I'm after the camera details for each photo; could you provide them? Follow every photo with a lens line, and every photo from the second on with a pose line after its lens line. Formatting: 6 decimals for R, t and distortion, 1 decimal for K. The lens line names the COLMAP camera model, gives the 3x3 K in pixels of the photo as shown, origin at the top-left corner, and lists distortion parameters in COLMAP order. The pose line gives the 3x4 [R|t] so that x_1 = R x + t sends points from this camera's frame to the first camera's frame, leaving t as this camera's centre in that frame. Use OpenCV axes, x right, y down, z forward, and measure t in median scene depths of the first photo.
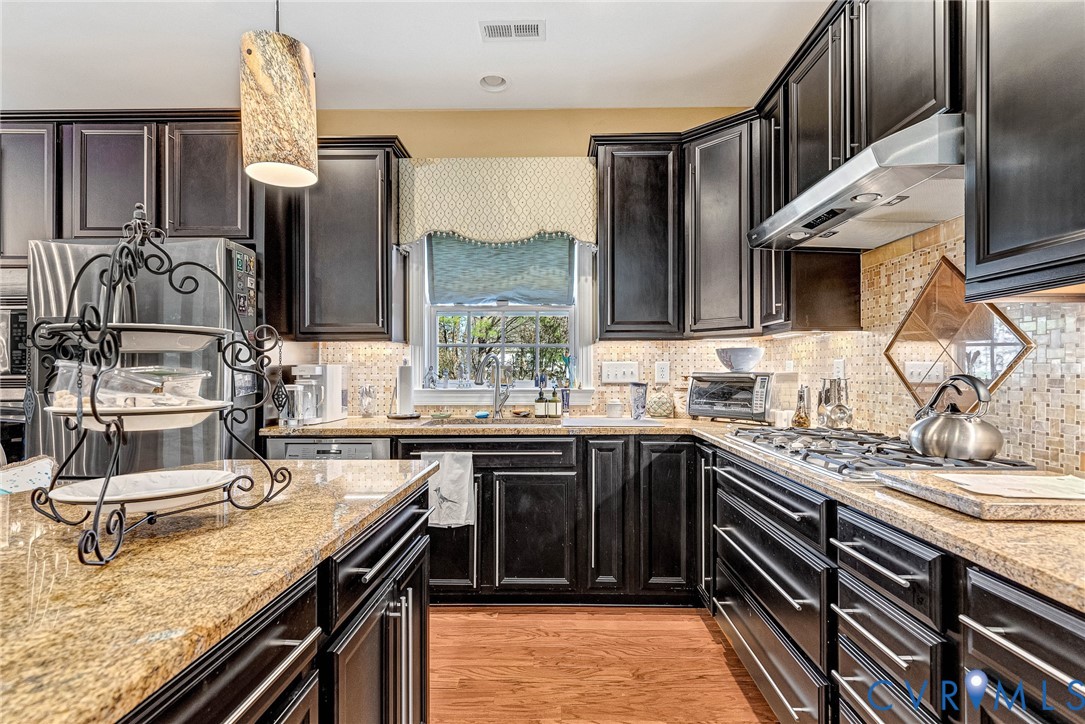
lens RADIAL K [[508.1, 0, 542.9], [0, 508.1, 368.4], [0, 0, 1]] dist [0.002733, -0.000421]
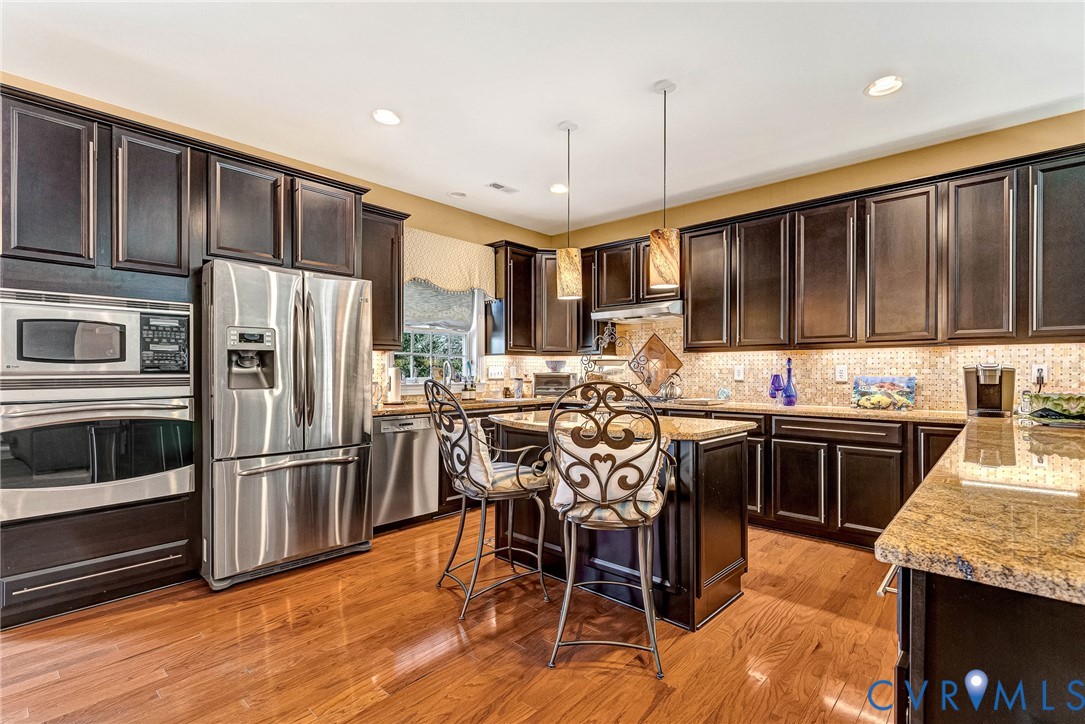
lens RADIAL K [[508.1, 0, 545.7], [0, 508.1, 368.1], [0, 0, 1]] dist [0.002733, -0.000421]
pose [[0.653333, 0.007625, 0.757033, -1.113686], [-0.004658, 0.999971, -0.006052, 0.002176], [-0.757057, 0.000428, 0.653349, -0.269843]]
